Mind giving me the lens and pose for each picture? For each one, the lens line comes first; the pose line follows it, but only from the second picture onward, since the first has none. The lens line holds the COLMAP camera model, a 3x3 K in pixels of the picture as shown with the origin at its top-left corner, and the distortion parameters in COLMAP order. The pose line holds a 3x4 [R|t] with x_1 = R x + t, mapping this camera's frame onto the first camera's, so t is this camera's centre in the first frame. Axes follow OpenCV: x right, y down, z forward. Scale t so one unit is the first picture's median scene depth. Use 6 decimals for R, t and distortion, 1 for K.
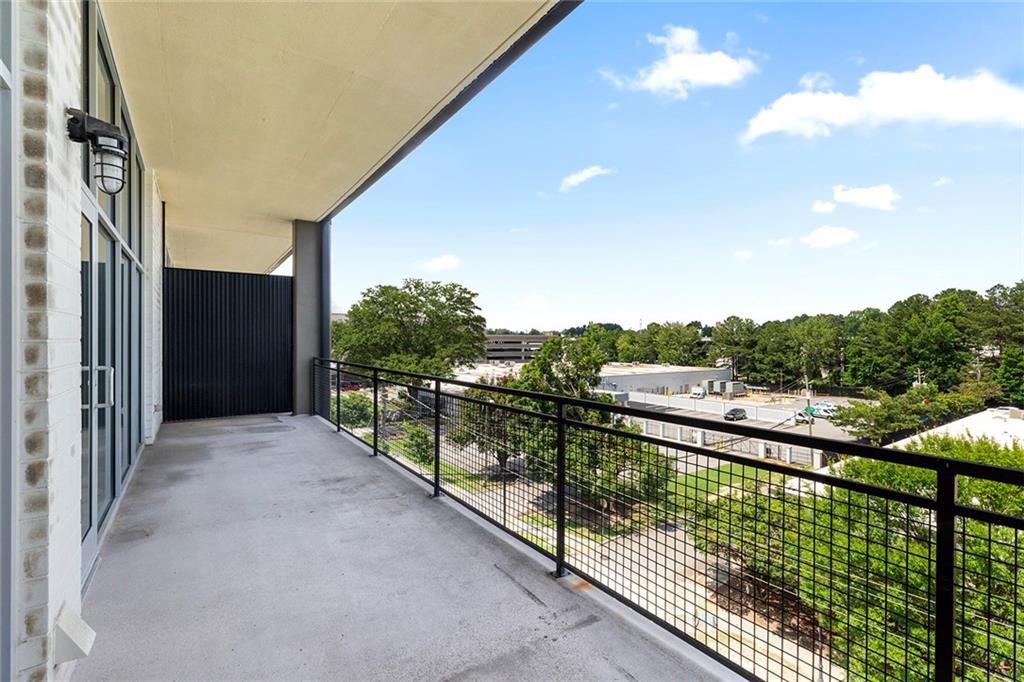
lens RADIAL K [[463.1, 0, 508.4], [0, 463.1, 343.8], [0, 0, 1]] dist [0.008588, -0.001617]
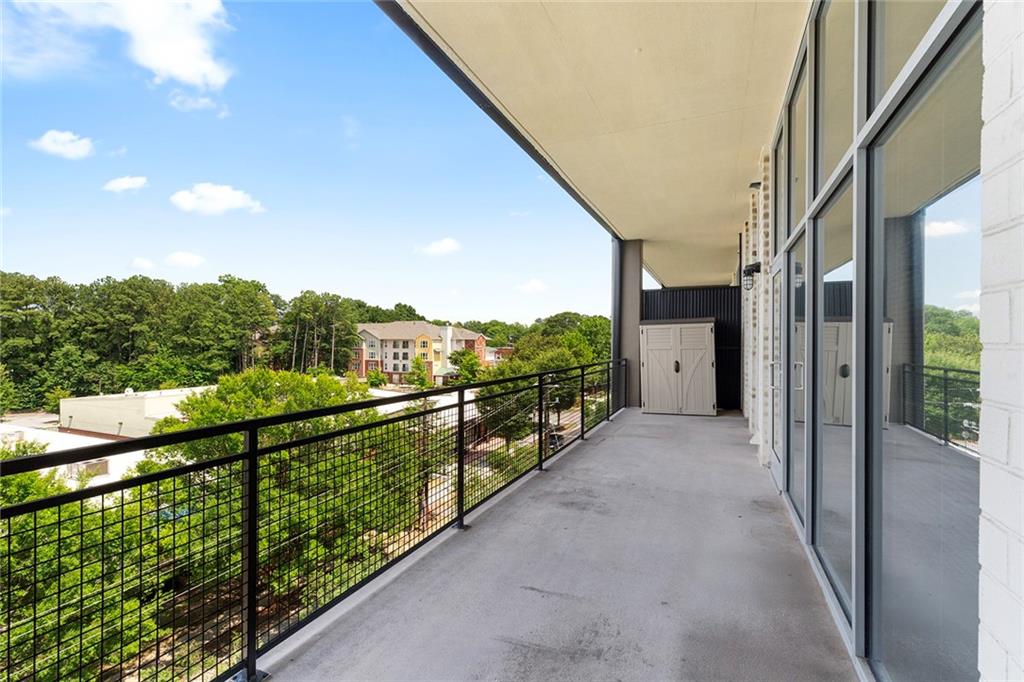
lens RADIAL K [[463.1, 0, 519.2], [0, 463.1, 342.9], [0, 0, 1]] dist [0.008588, -0.001617]
pose [[-0.534685, -0.008404, 0.845010, -1.127518], [-0.000512, 0.999954, 0.009621, -0.016844], [-0.845051, 0.004712, -0.534665, 1.665756]]
